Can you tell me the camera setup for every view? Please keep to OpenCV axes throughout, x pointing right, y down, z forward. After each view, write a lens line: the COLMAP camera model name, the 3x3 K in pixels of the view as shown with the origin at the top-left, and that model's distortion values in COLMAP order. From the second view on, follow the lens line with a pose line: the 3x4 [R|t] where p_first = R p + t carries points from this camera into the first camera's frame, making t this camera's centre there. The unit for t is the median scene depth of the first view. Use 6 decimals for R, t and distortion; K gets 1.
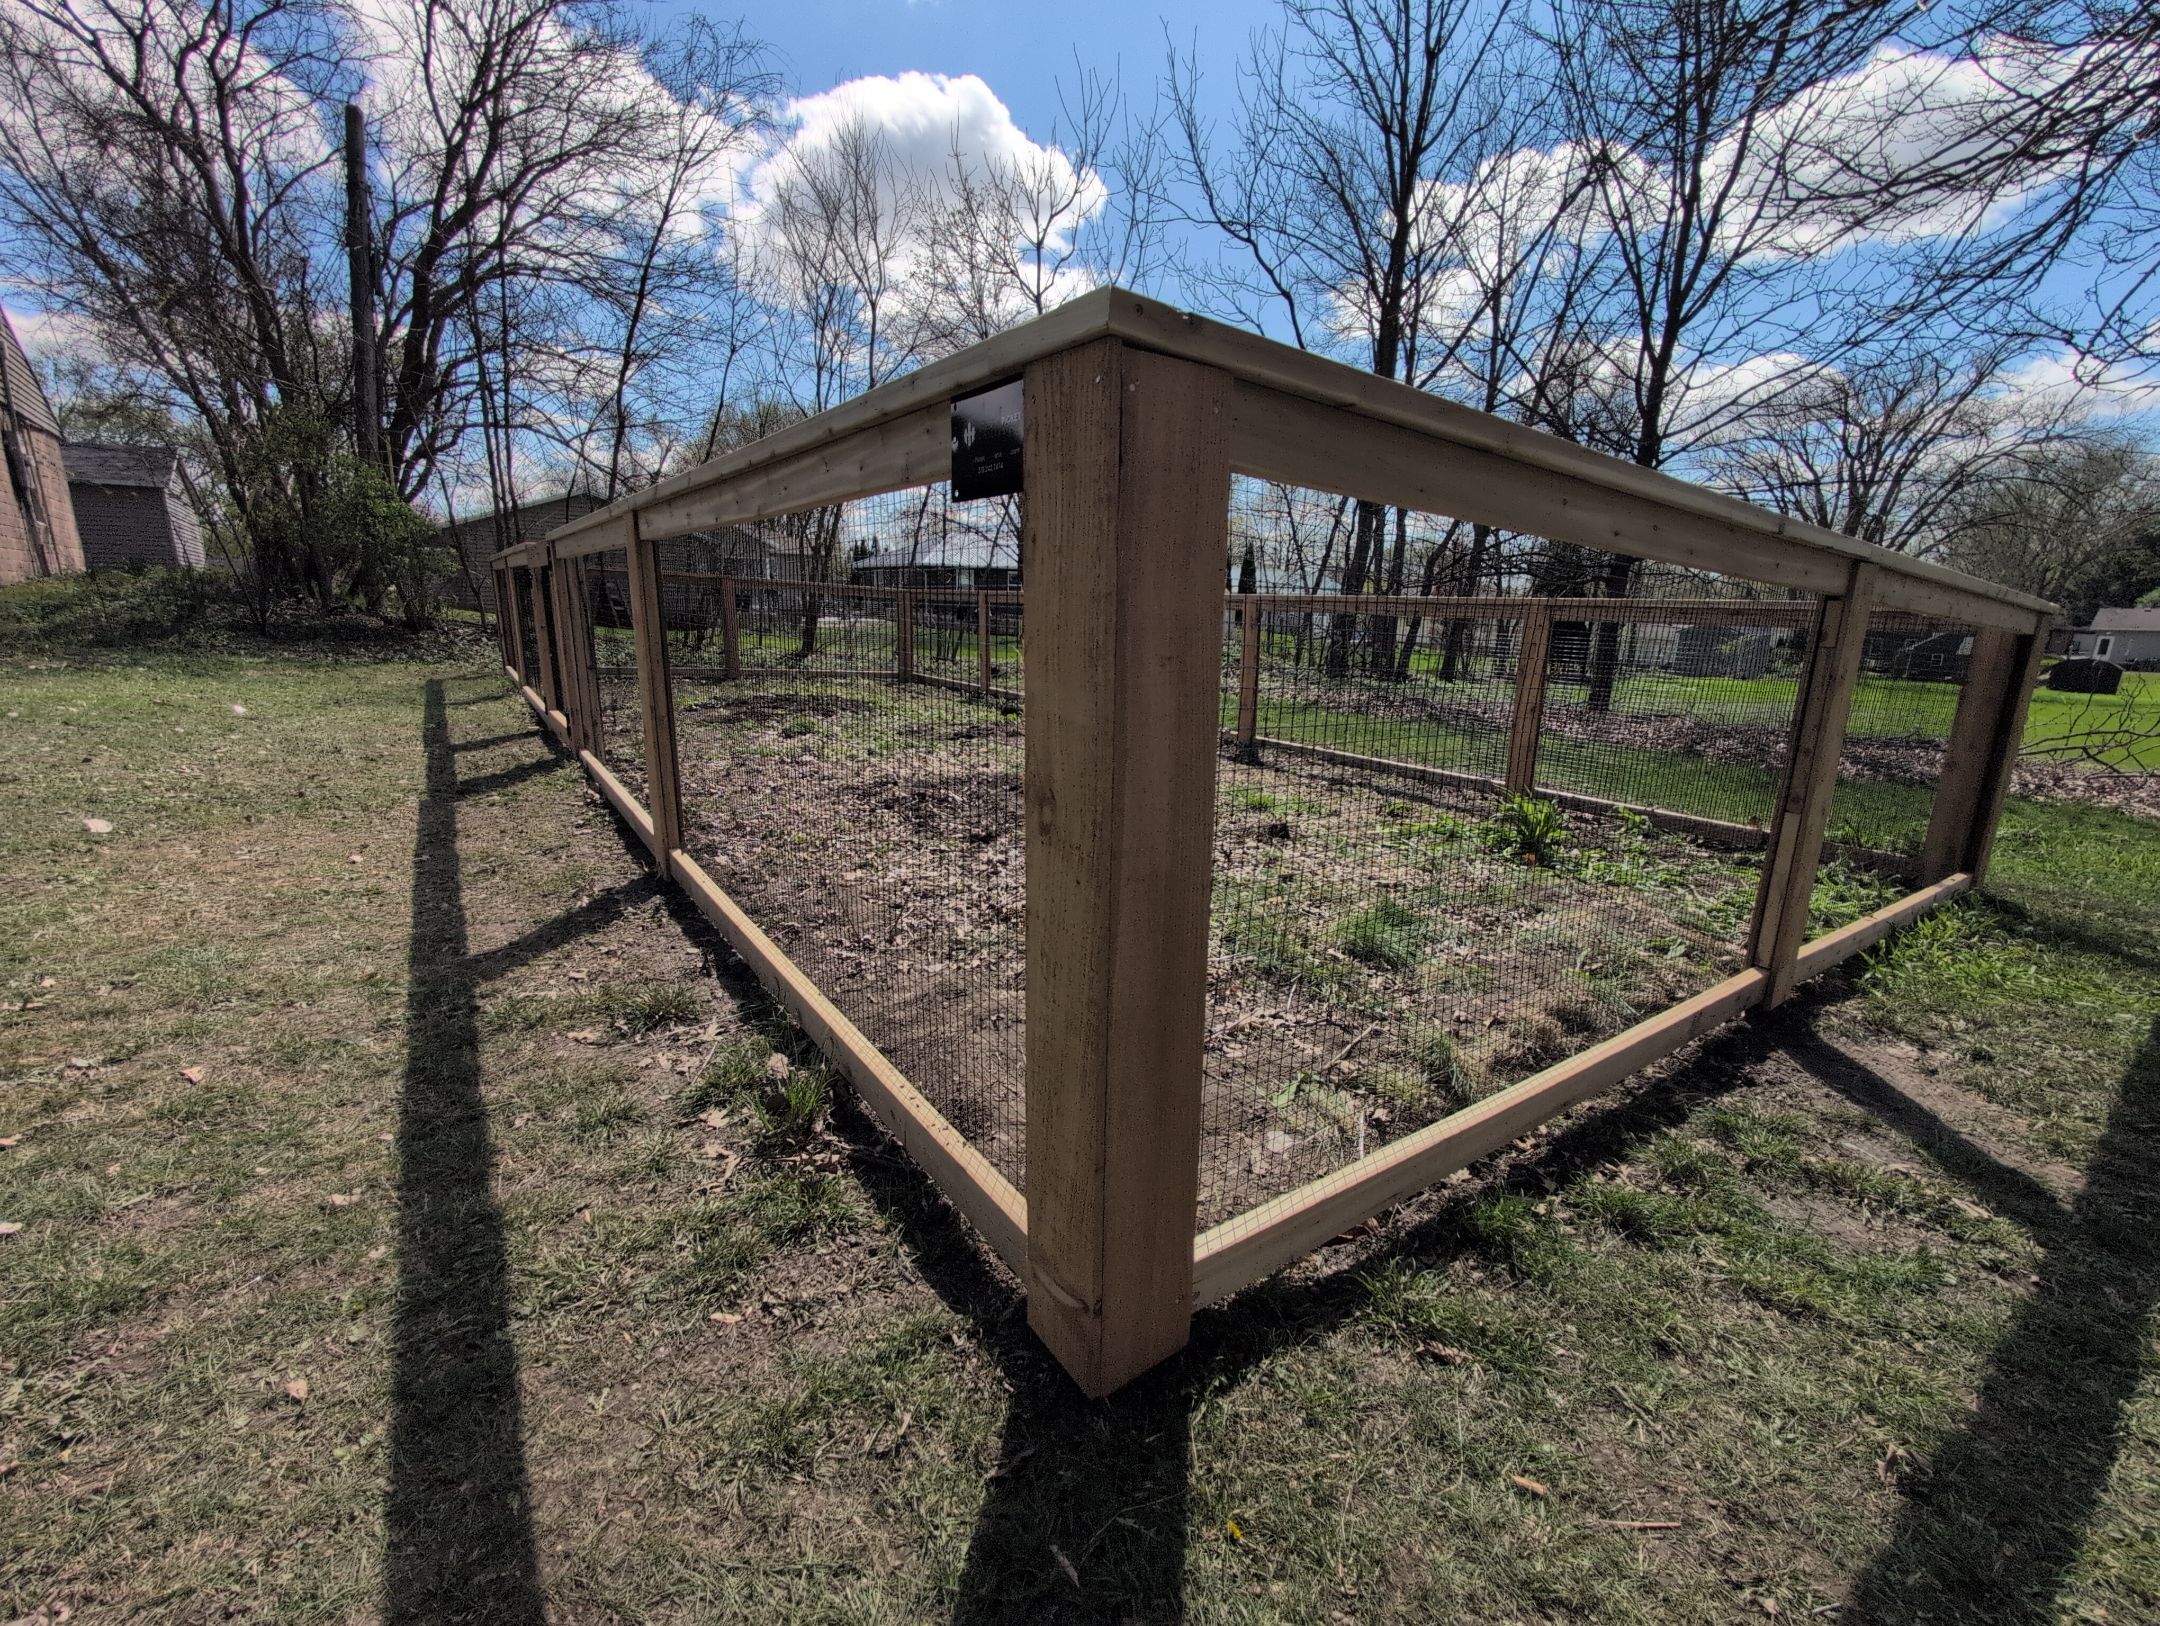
lens RADIAL K [[913.4, 0, 1087.5], [0, 913.4, 809.5], [0, 0, 1]] dist [-0.001778, 0.000797]
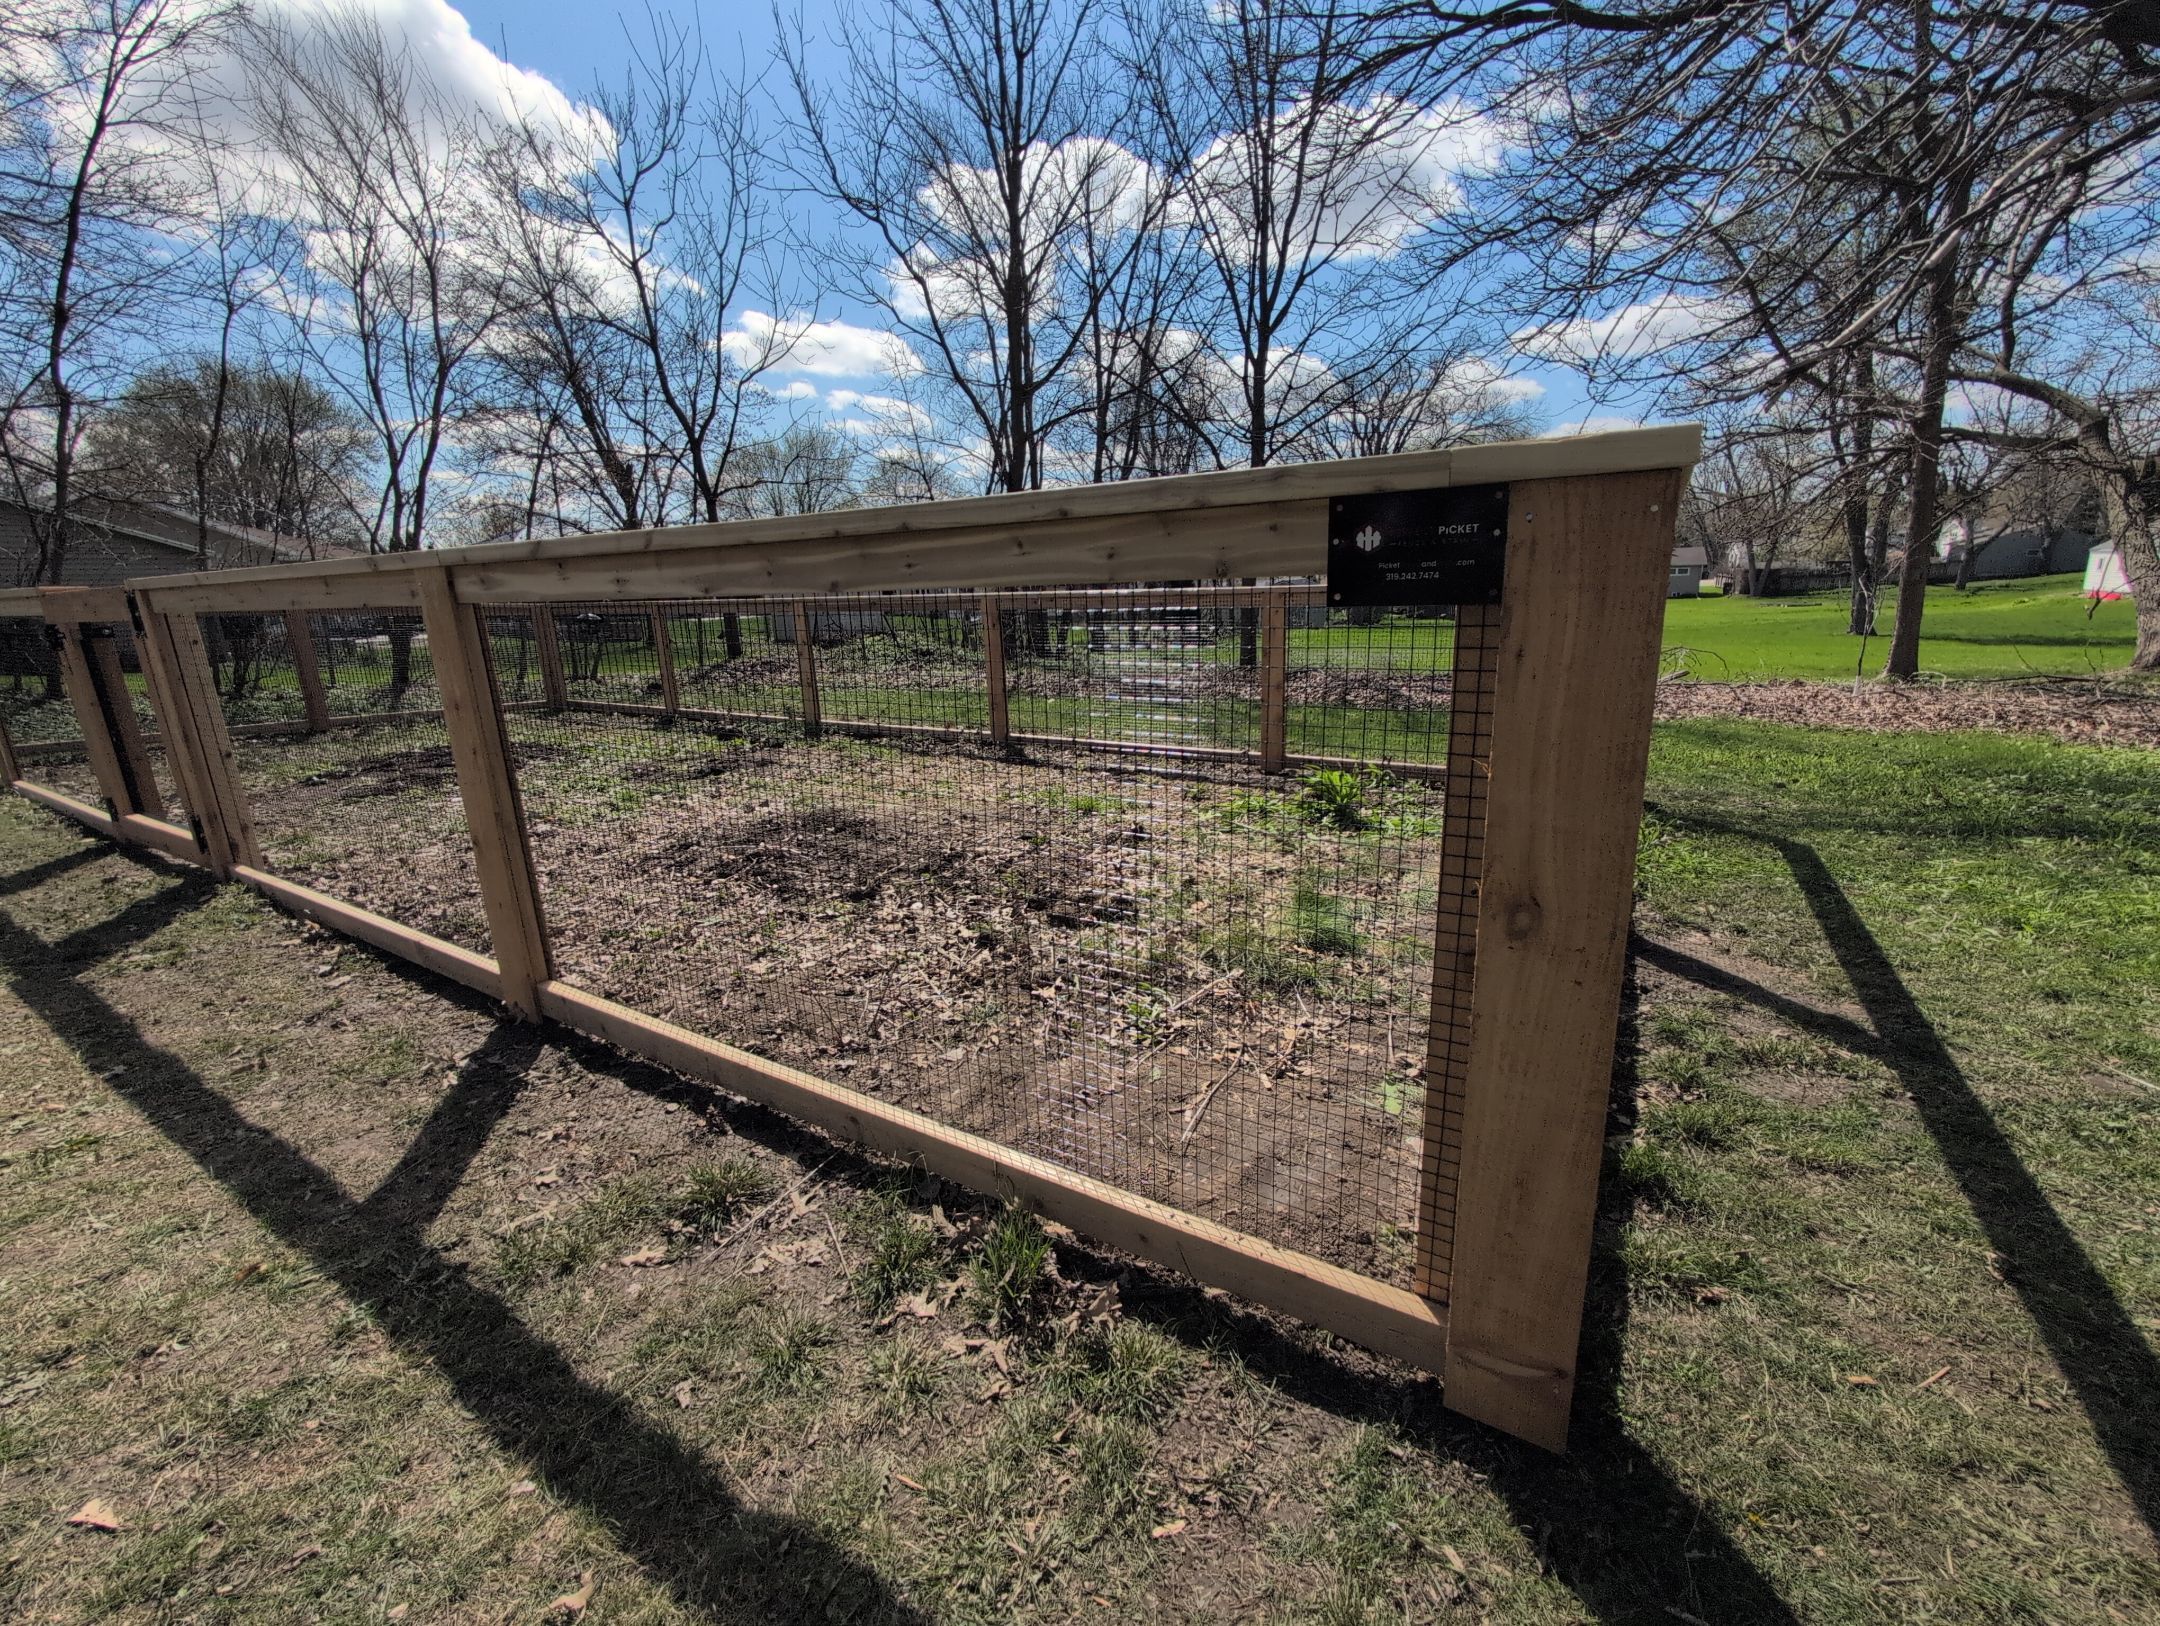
lens RADIAL K [[913.4, 0, 1088.3], [0, 913.4, 807.7], [0, 0, 1]] dist [-0.001778, 0.000797]
pose [[0.920220, -0.145150, 0.363493, -0.155124], [0.138637, 0.989361, 0.044097, -0.042991], [-0.366026, 0.009815, 0.930553, 0.043134]]
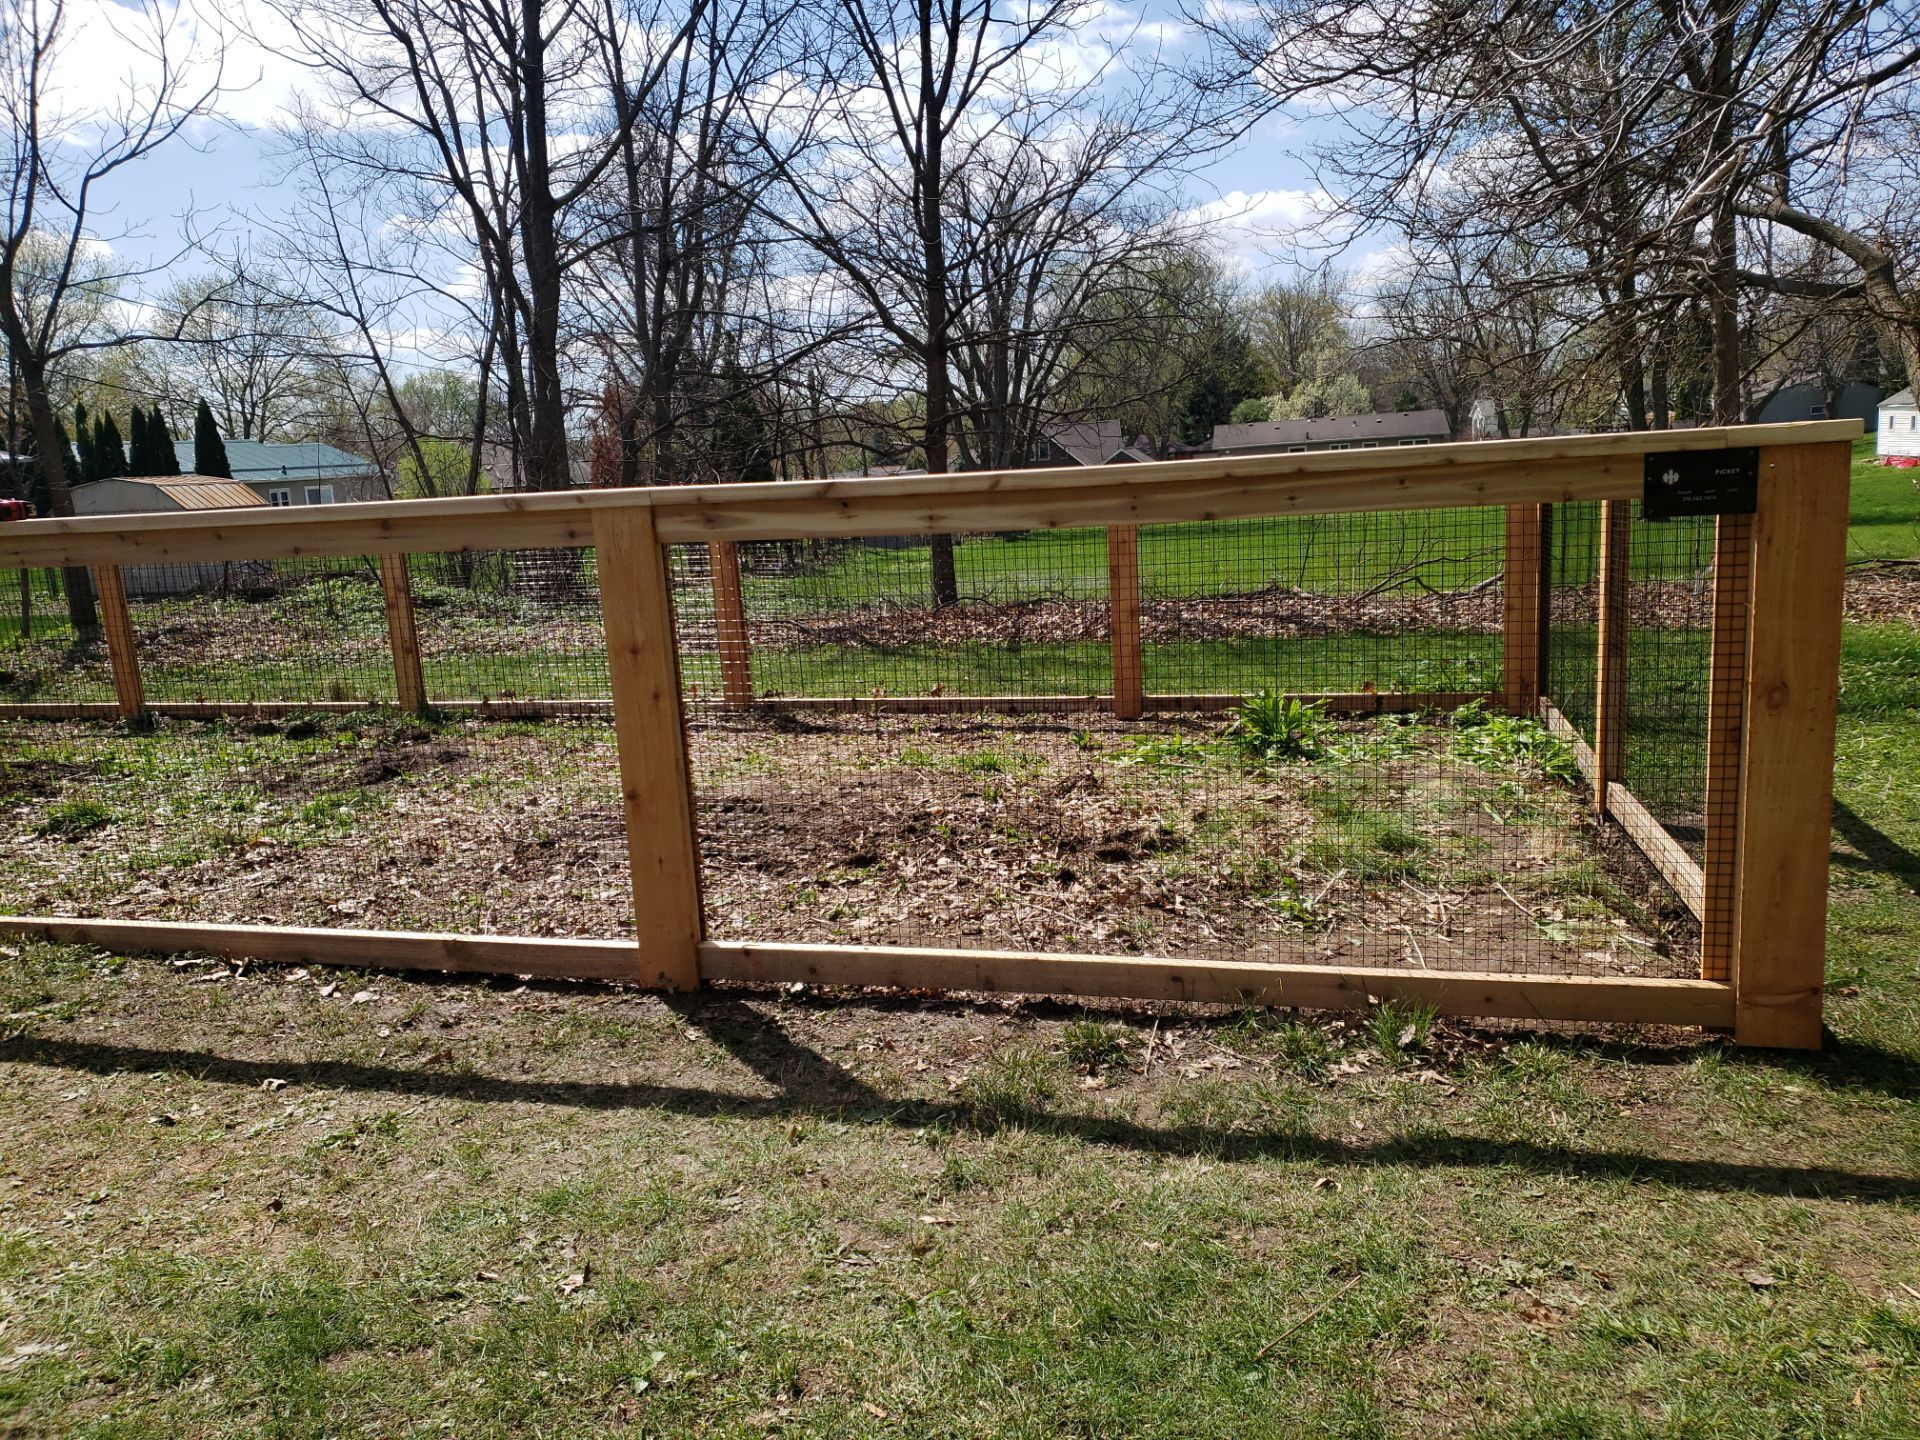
lens RADIAL K [[1487.8, 0, 945.3], [0, 1487.8, 722.6], [0, 0, 1]] dist [0.041399, -0.038914]
pose [[0.780988, -0.177912, 0.598669, -0.546971], [0.212019, 0.977168, 0.013806, -0.059082], [-0.587456, 0.116147, 0.800878, -0.060977]]
